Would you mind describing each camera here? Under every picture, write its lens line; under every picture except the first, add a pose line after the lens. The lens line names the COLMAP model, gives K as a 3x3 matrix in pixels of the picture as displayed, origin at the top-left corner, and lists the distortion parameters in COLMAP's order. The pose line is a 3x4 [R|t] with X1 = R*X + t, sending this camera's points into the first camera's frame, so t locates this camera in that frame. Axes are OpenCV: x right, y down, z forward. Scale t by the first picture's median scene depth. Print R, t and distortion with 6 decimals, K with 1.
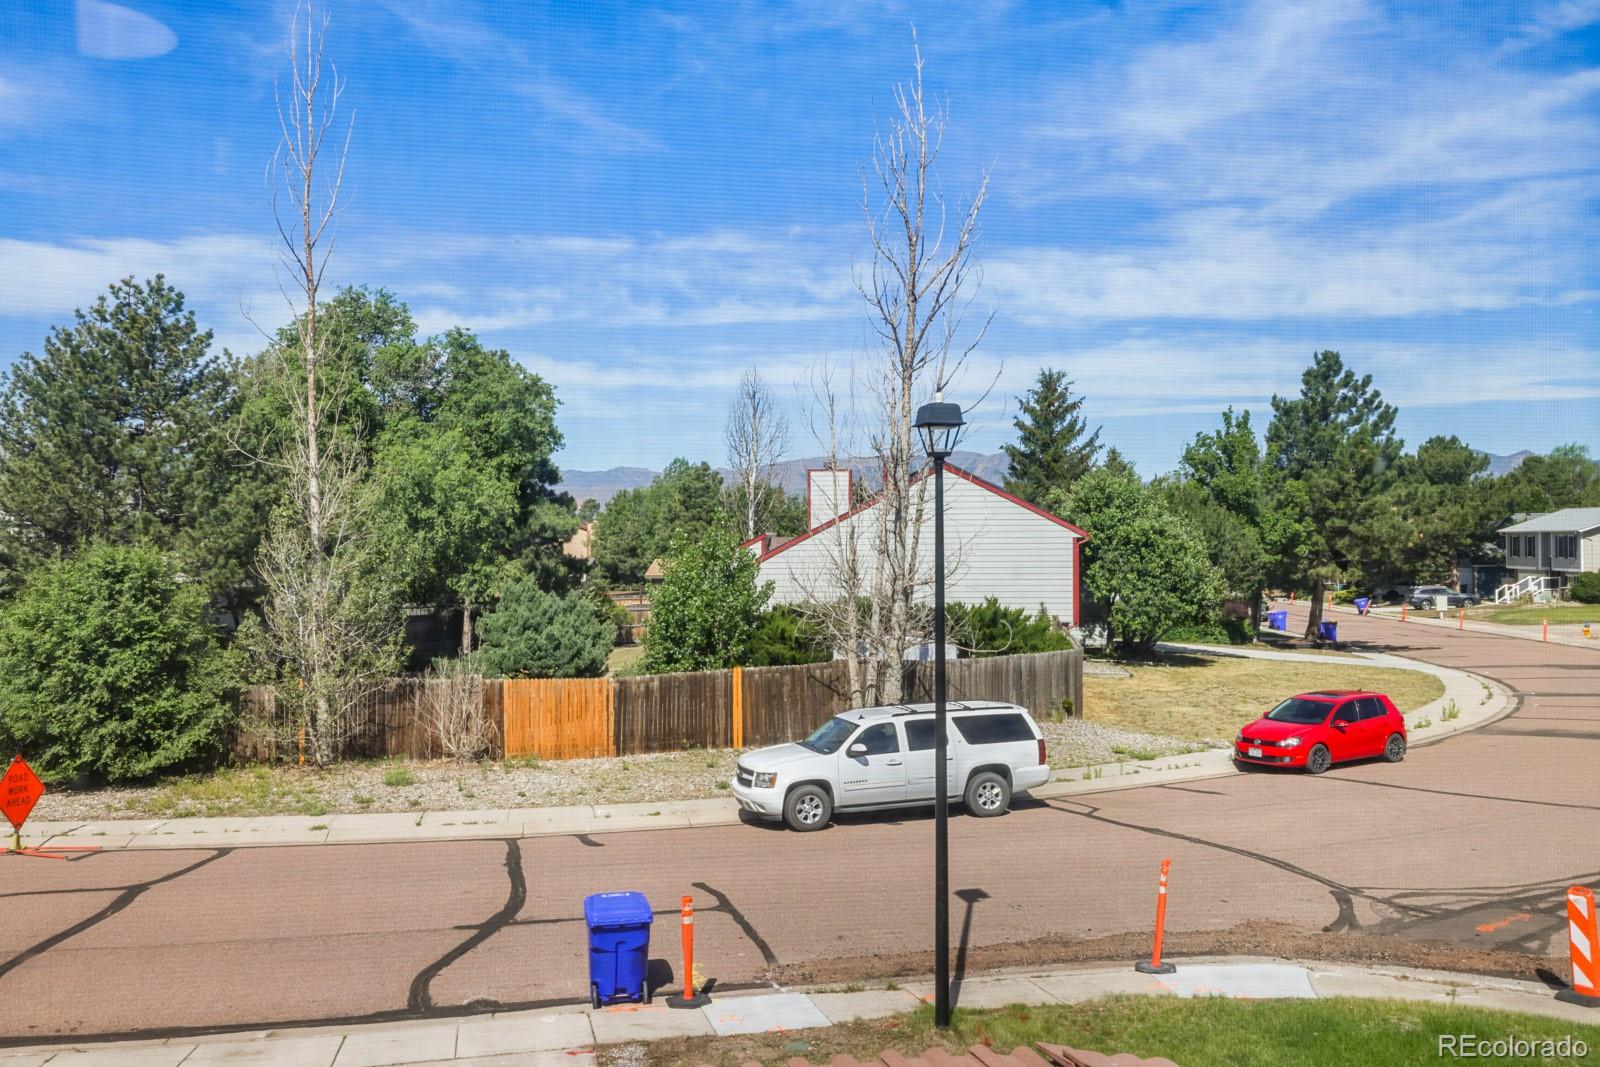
lens RADIAL K [[1646.8, 0, 800.2], [0, 1646.8, 532.9], [0, 0, 1]] dist [0.087529, 0.000000]
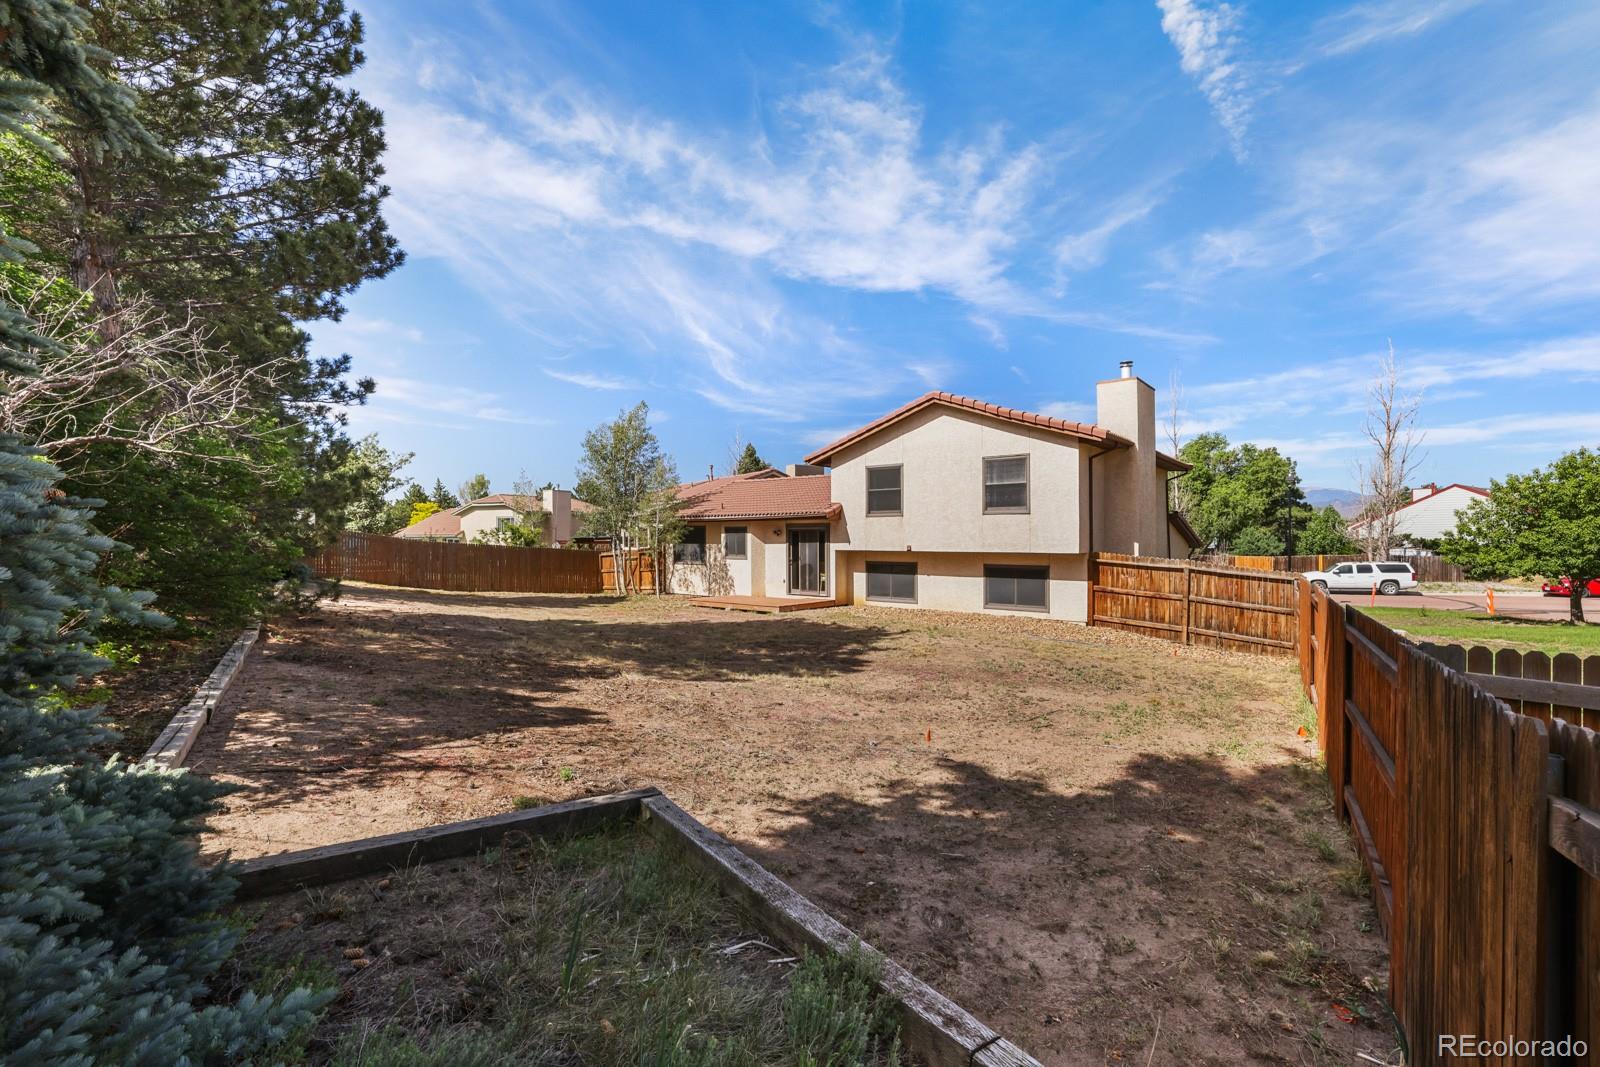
lens RADIAL K [[696.2, 0, 802.0], [0, 696.2, 535.7], [0, 0, 1]] dist [-0.019306, 0.003777]
pose [[0.675284, 0.001732, -0.737555, 0.149641], [0.005325, 0.999960, 0.007224, 0.018029], [0.737538, -0.008806, 0.675248, -0.337529]]
